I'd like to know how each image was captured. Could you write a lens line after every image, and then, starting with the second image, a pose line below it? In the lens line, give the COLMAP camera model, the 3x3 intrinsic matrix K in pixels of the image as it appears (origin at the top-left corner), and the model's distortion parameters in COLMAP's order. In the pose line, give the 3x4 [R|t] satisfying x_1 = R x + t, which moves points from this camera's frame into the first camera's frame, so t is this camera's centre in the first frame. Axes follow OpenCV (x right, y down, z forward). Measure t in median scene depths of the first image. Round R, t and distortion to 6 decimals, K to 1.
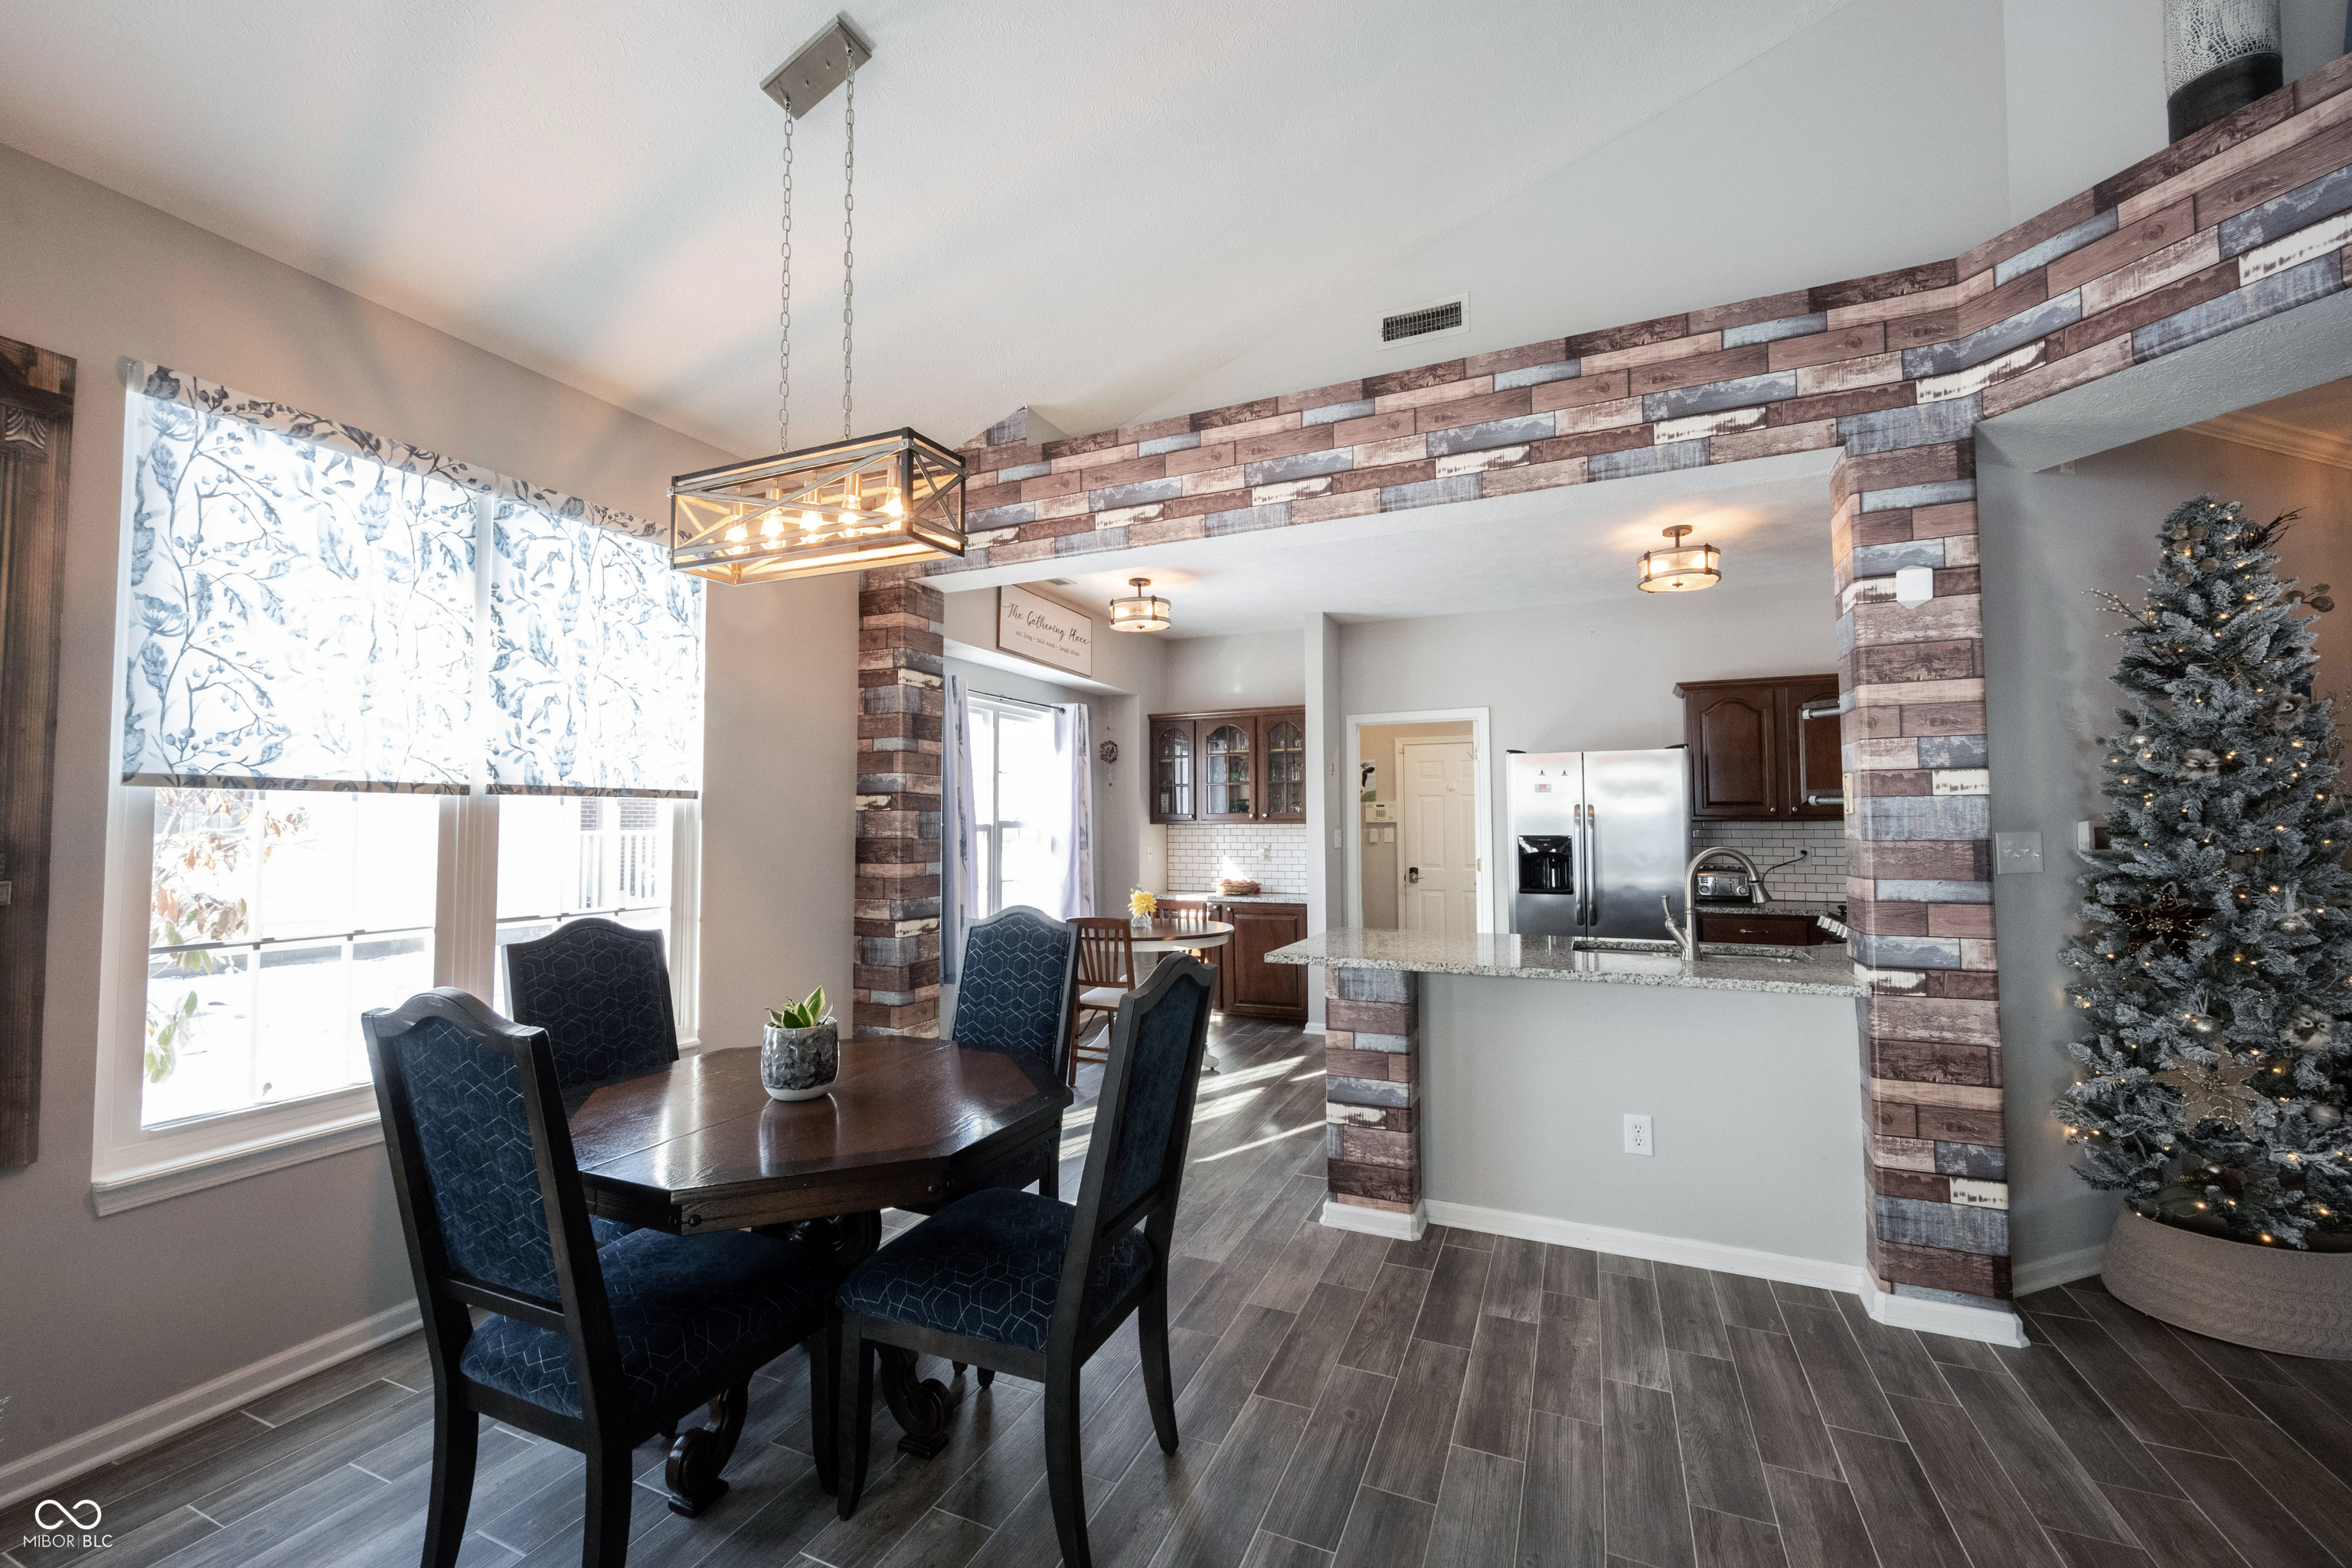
lens RADIAL K [[937.7, 0, 1165.9], [0, 937.7, 779.5], [0, 0, 1]] dist [-0.000911, -0.000334]
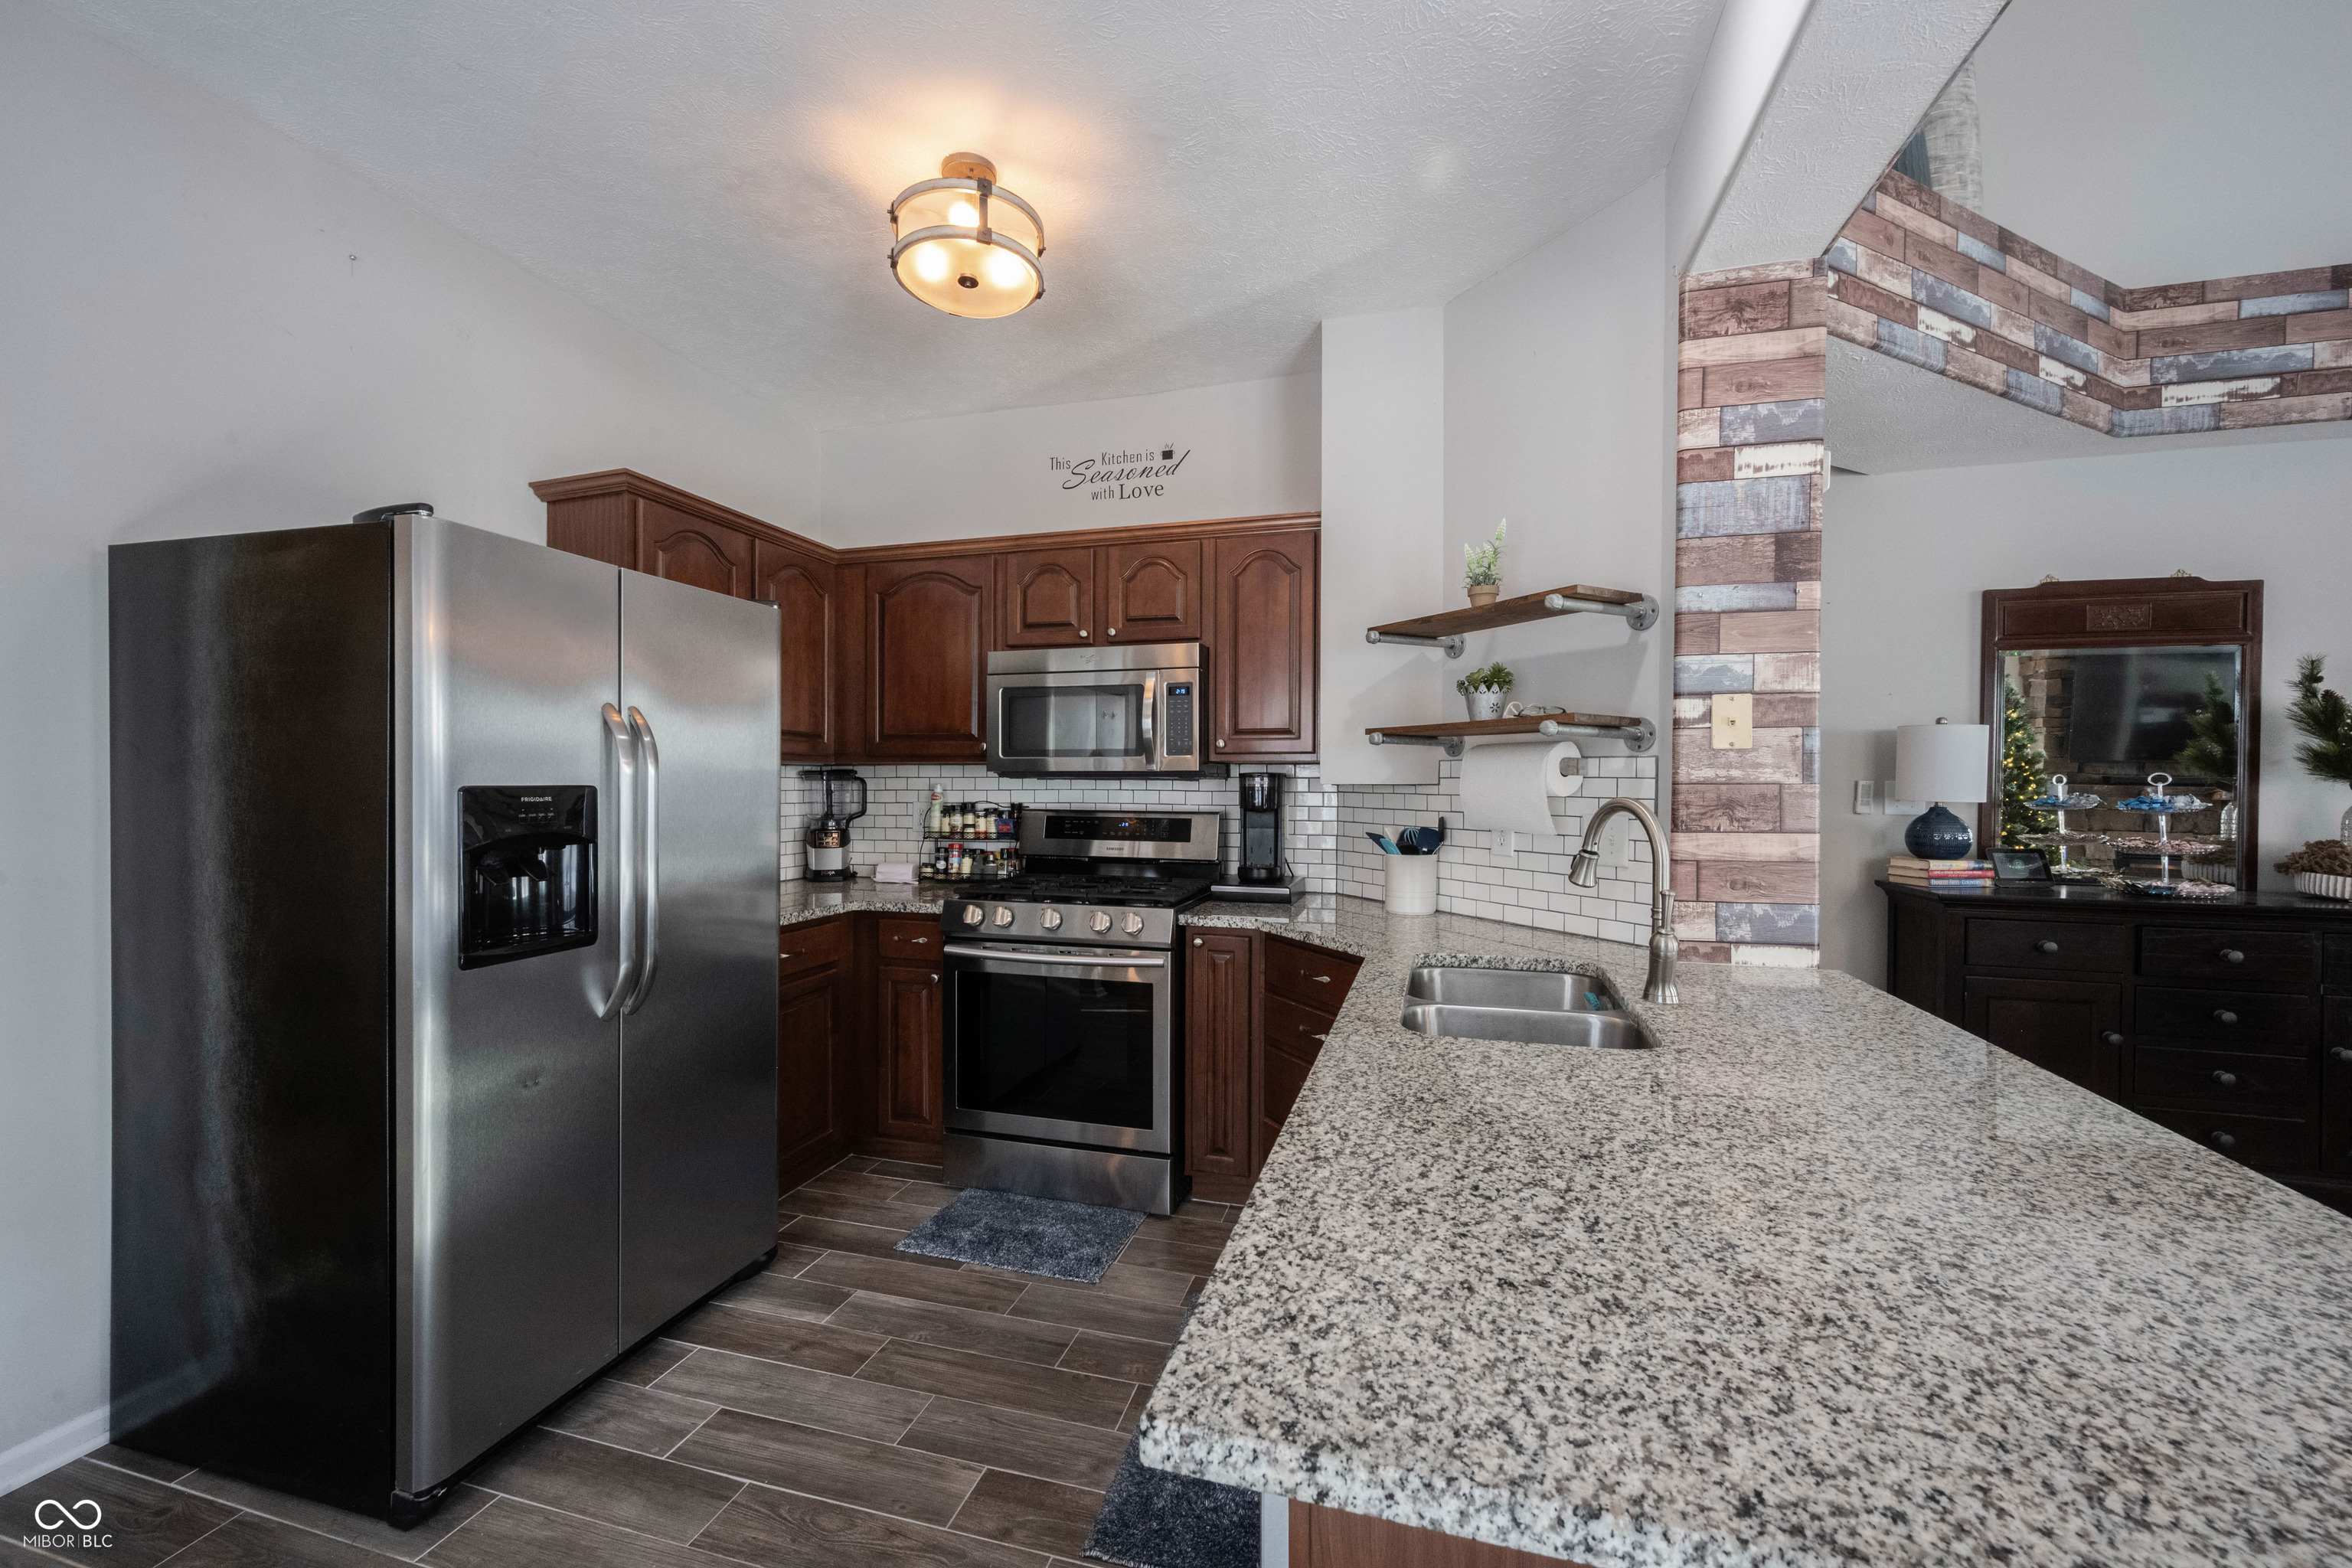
lens RADIAL K [[926.5, 0, 1179.7], [0, 926.5, 788.9], [0, 0, 1]] dist [0.000858, -0.000382]
pose [[-0.148099, -0.004858, 0.988961, 0.035648], [-0.051609, 0.998663, -0.002823, 0.051188], [-0.987625, -0.051457, -0.148152, 0.847787]]
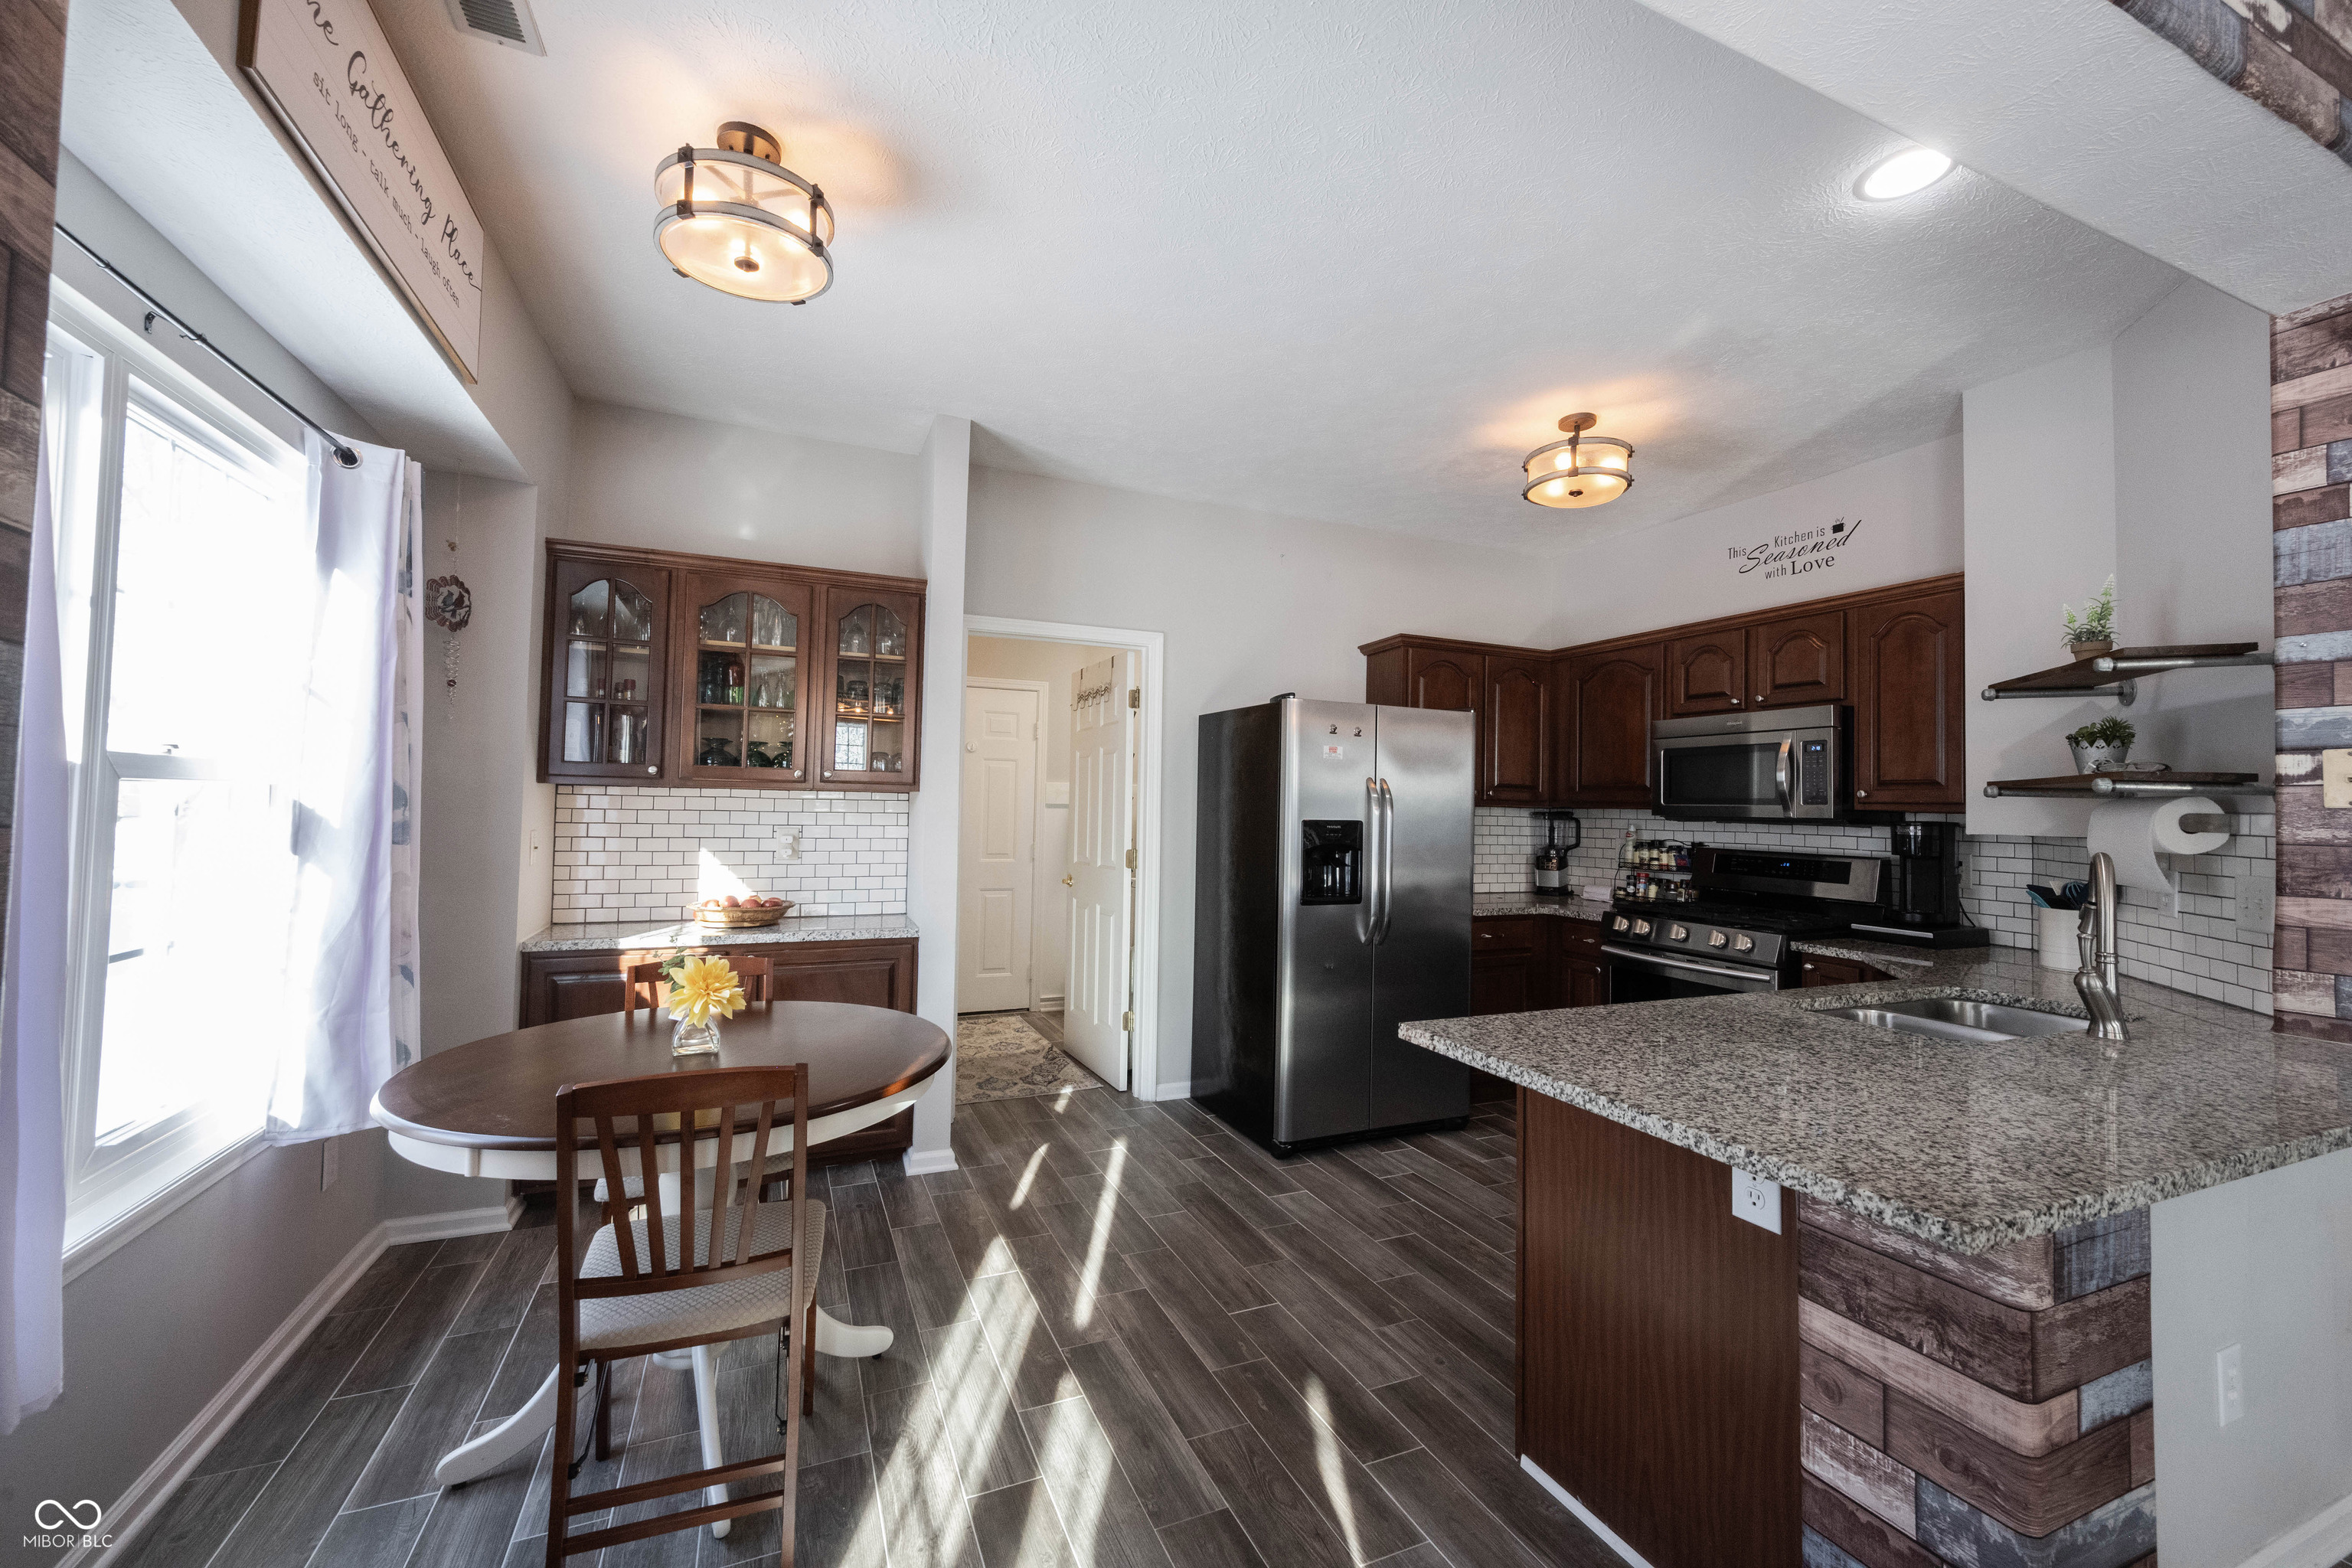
lens RADIAL K [[928.5, 0, 1174.0], [0, 928.5, 778.2], [0, 0, 1]] dist [-0.000414, 0.000245]
pose [[0.670722, 0.040256, 0.740615, -0.193674], [-0.060400, 0.998174, 0.000444, 0.036459], [-0.739245, -0.045031, 0.671929, 0.649349]]
